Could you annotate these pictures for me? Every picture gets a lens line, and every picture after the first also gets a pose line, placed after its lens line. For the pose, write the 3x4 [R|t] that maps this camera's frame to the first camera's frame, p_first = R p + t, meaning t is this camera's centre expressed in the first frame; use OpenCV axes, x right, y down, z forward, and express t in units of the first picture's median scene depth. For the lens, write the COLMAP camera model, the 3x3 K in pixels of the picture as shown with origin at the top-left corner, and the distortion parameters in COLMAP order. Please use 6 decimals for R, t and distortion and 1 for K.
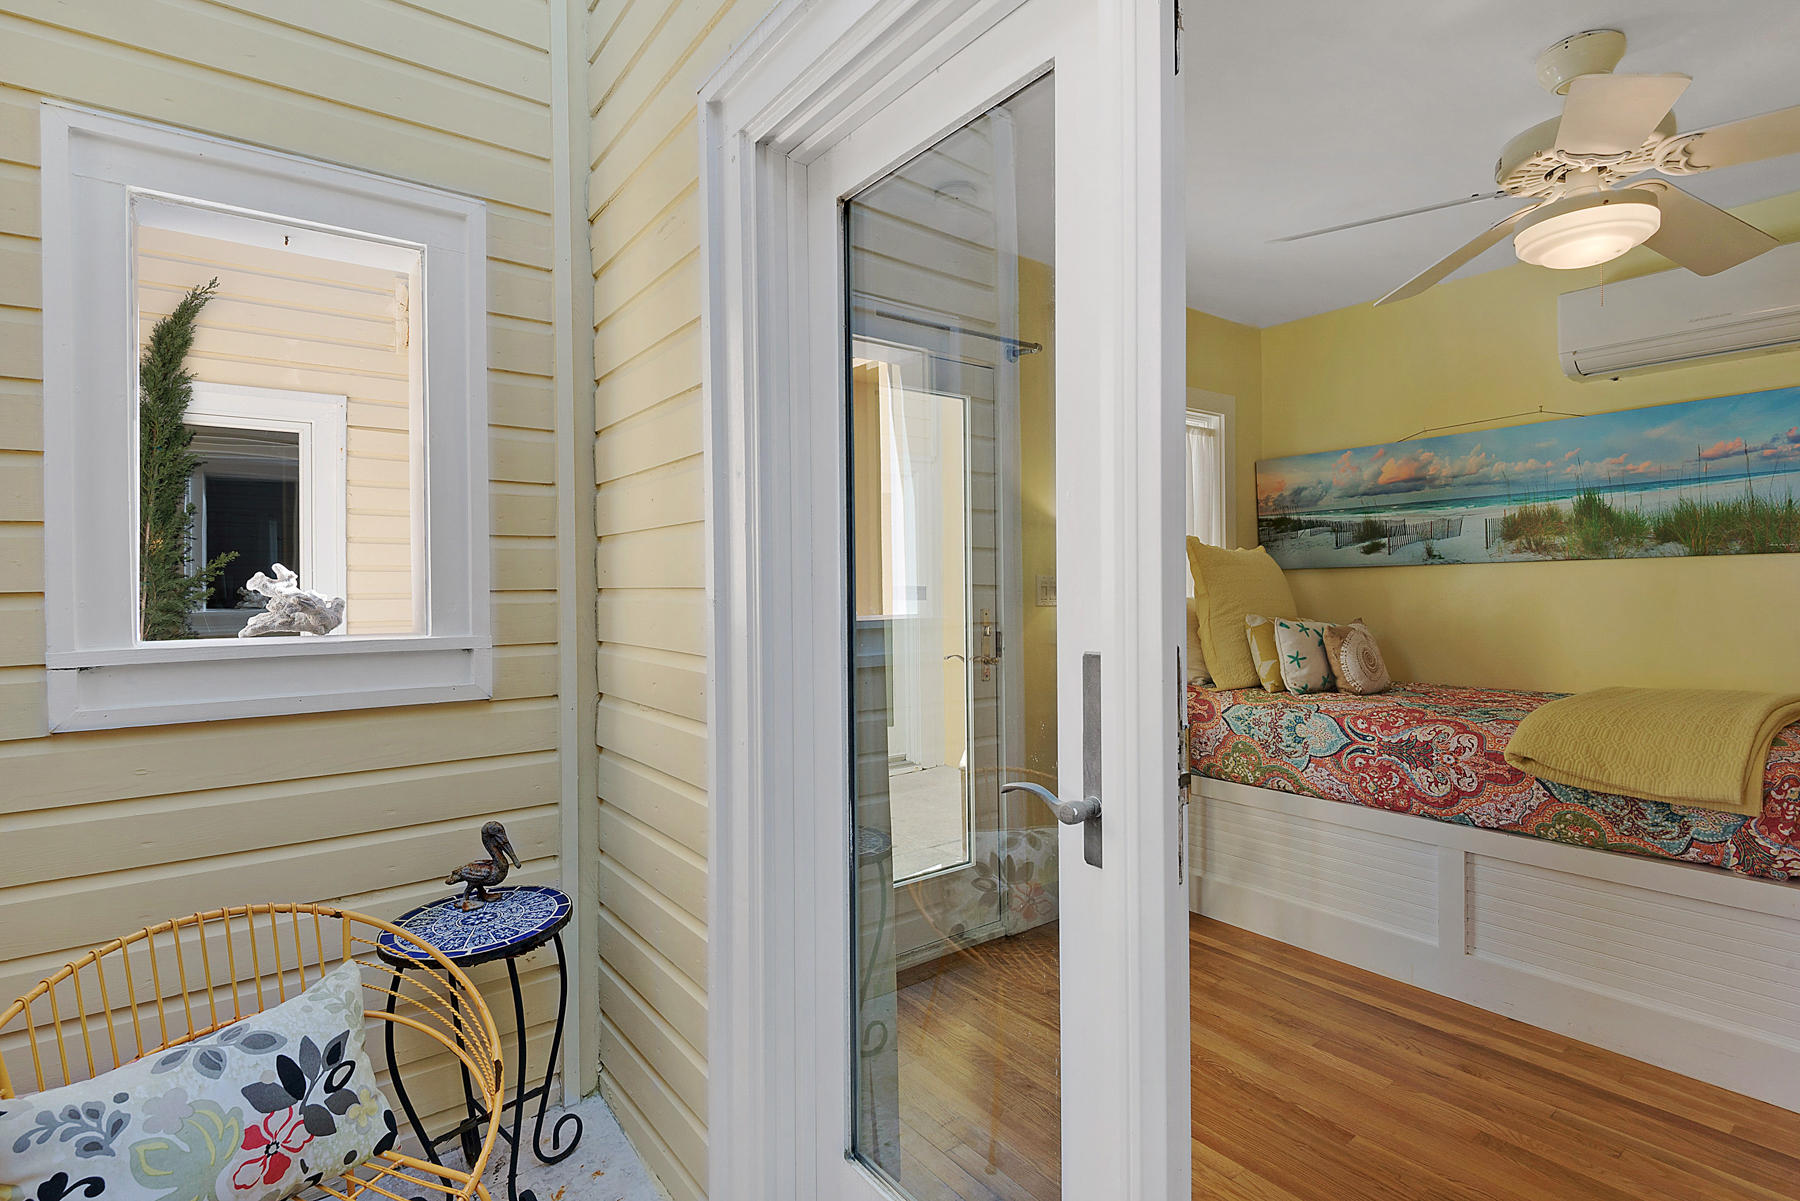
lens RADIAL K [[848.6, 0, 888.0], [0, 848.6, 582.1], [0, 0, 1]] dist [-0.003359, -0.008082]
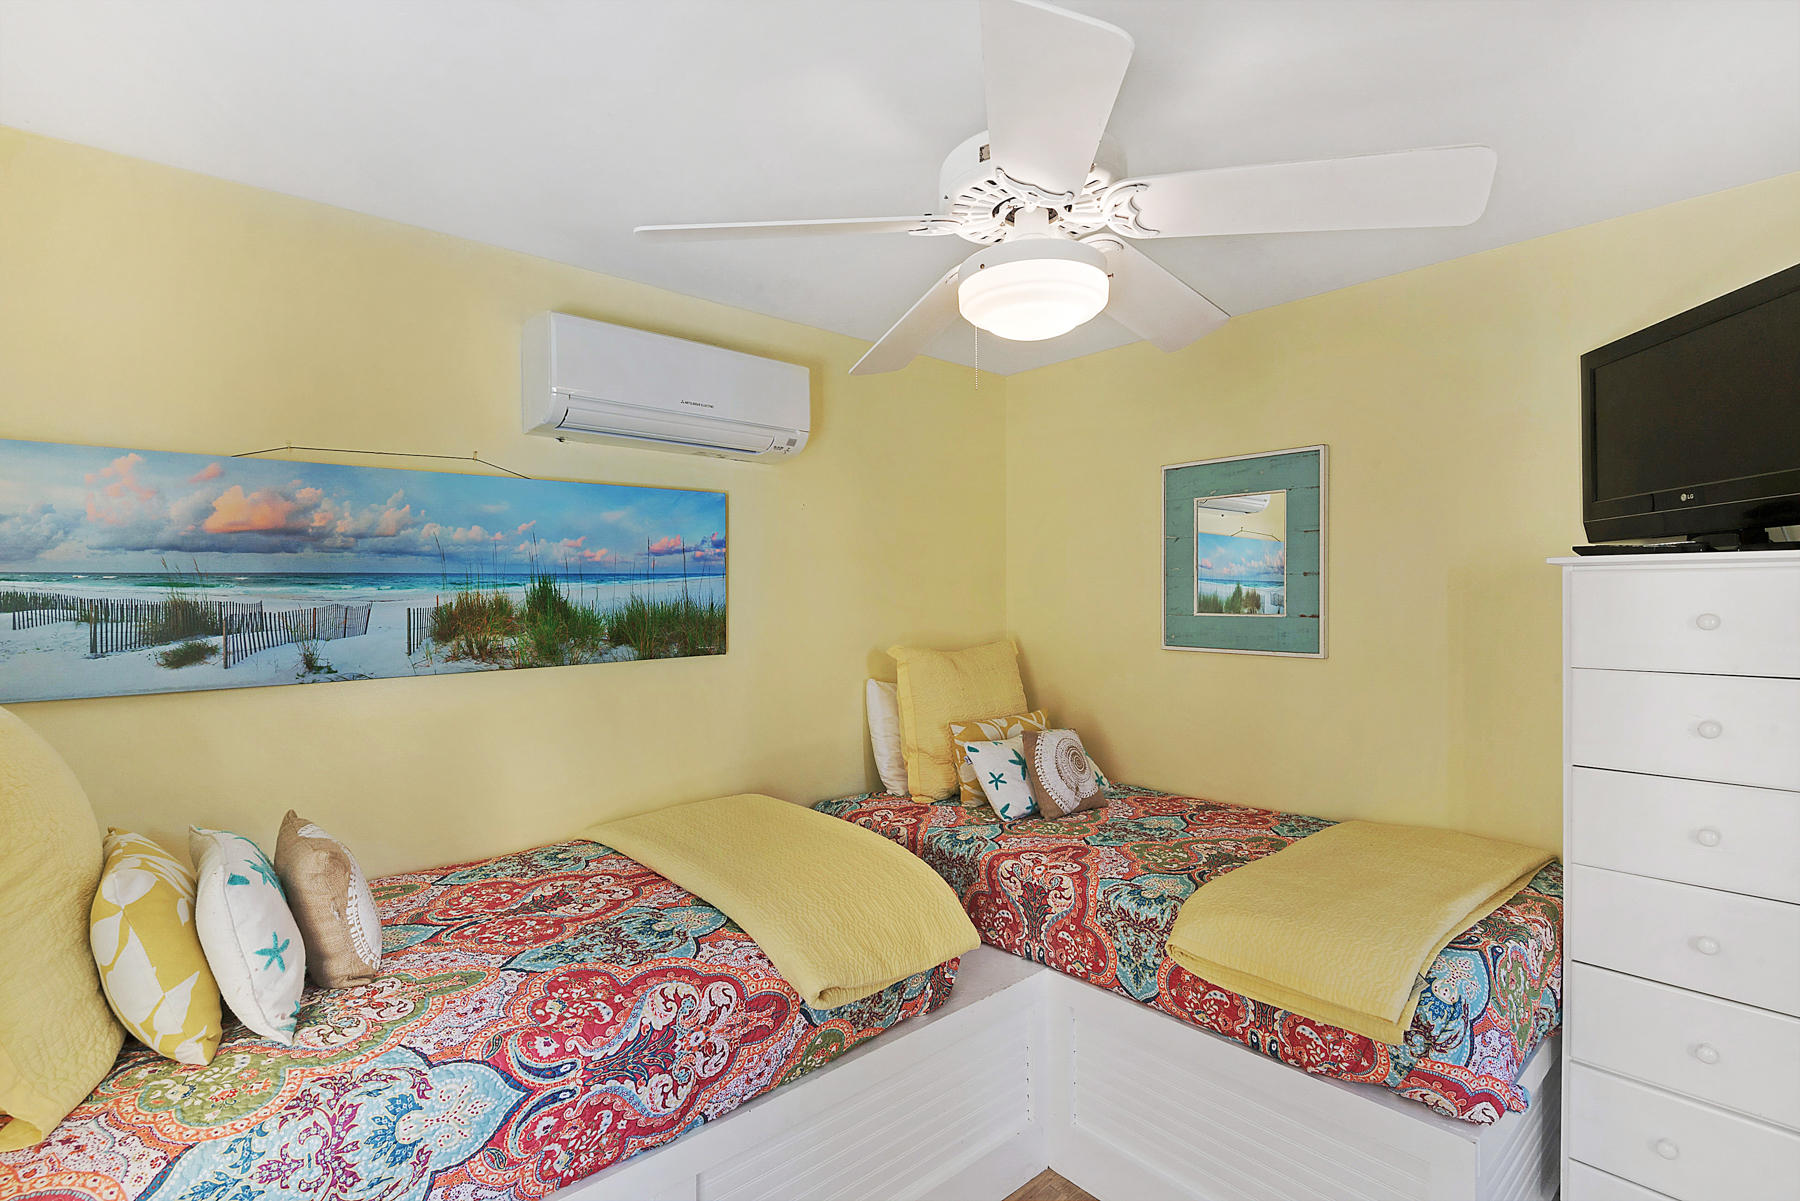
lens RADIAL K [[848.6, 0, 915.8], [0, 848.6, 584.9], [0, 0, 1]] dist [-0.003359, -0.008082]
pose [[-0.104451, 0.026008, 0.994190, 0.032917], [0.006739, 0.999654, -0.025443, -0.083669], [-0.994507, 0.004042, -0.104590, 0.779536]]
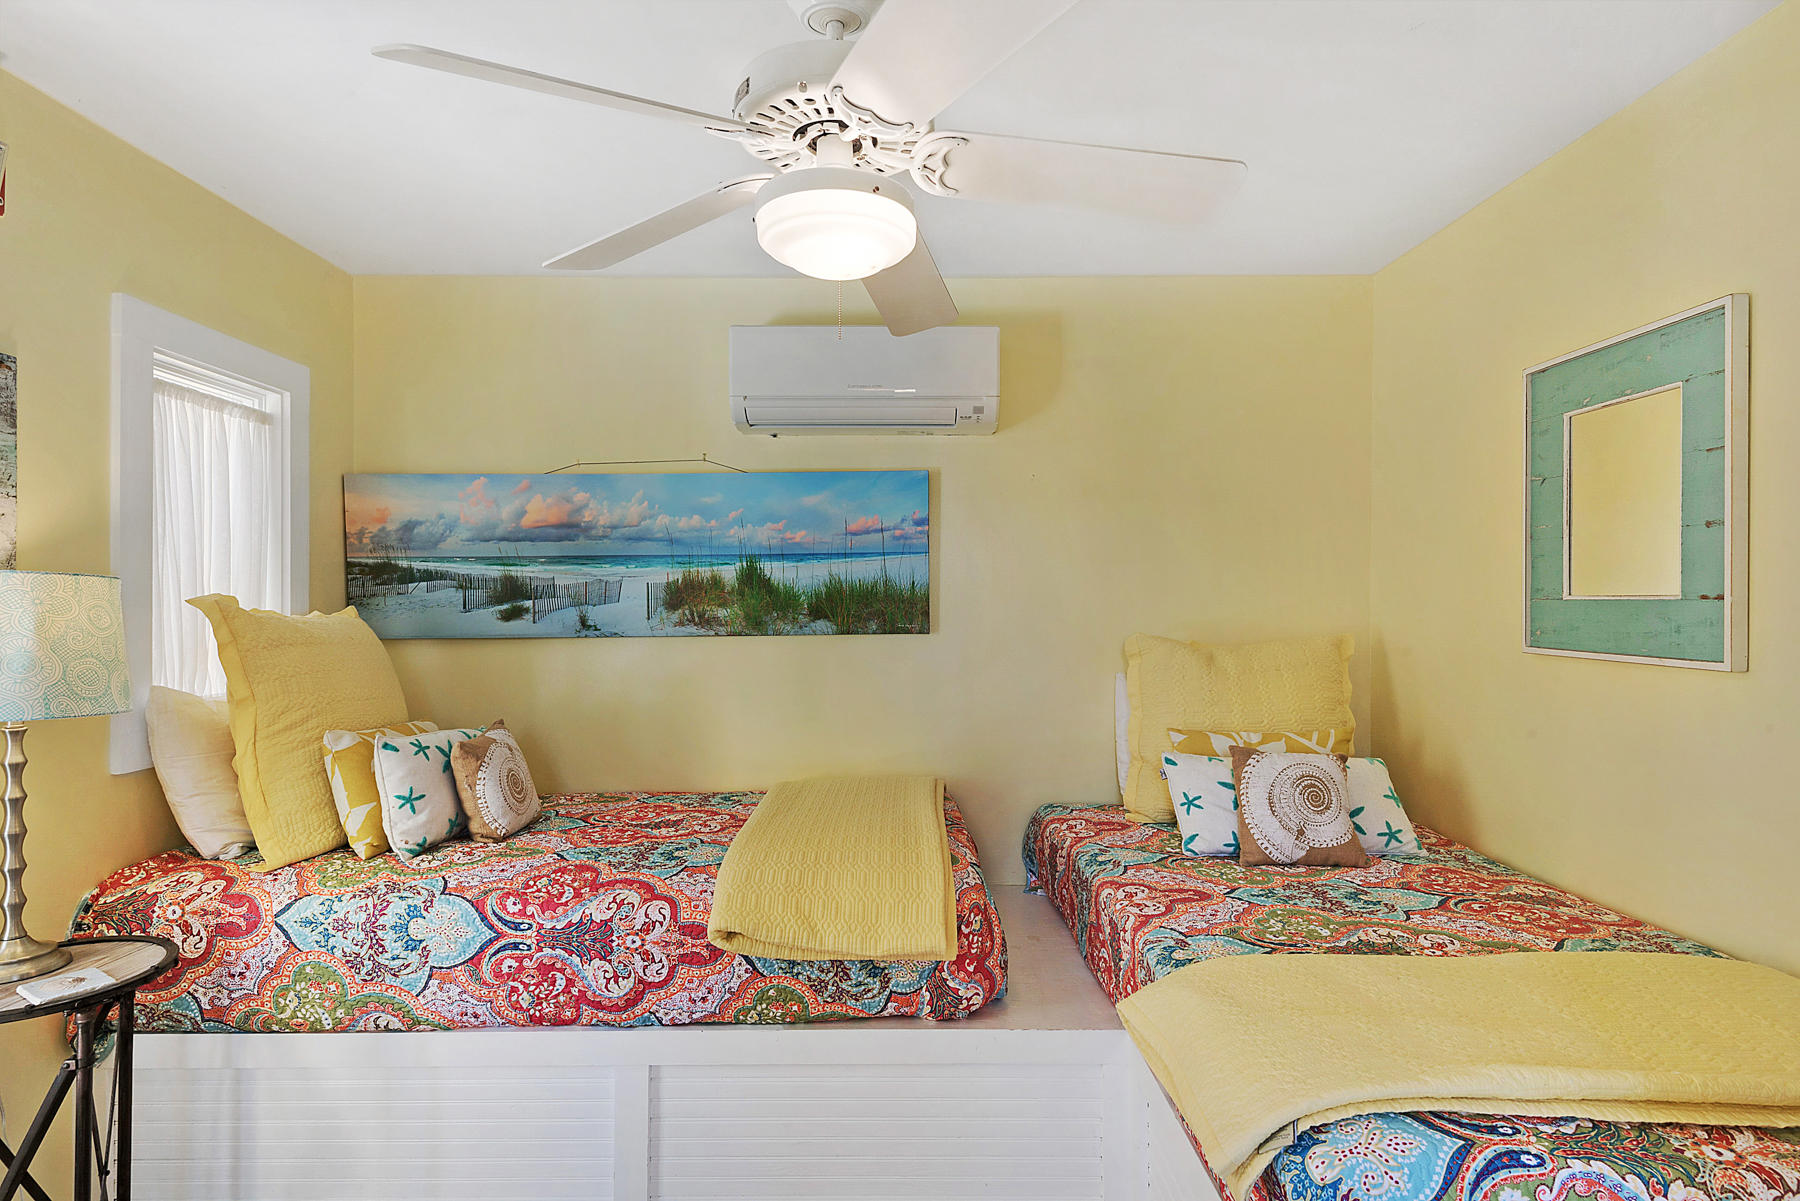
lens RADIAL K [[944.9, 0, 892.8], [0, 944.9, 600.5], [0, 0, 1]] dist [0.015181, -0.007777]
pose [[0.592499, 0.013716, 0.805455, 0.132984], [-0.008986, 0.999905, -0.010418, -0.057444], [-0.805521, -0.001065, 0.592566, 0.311693]]
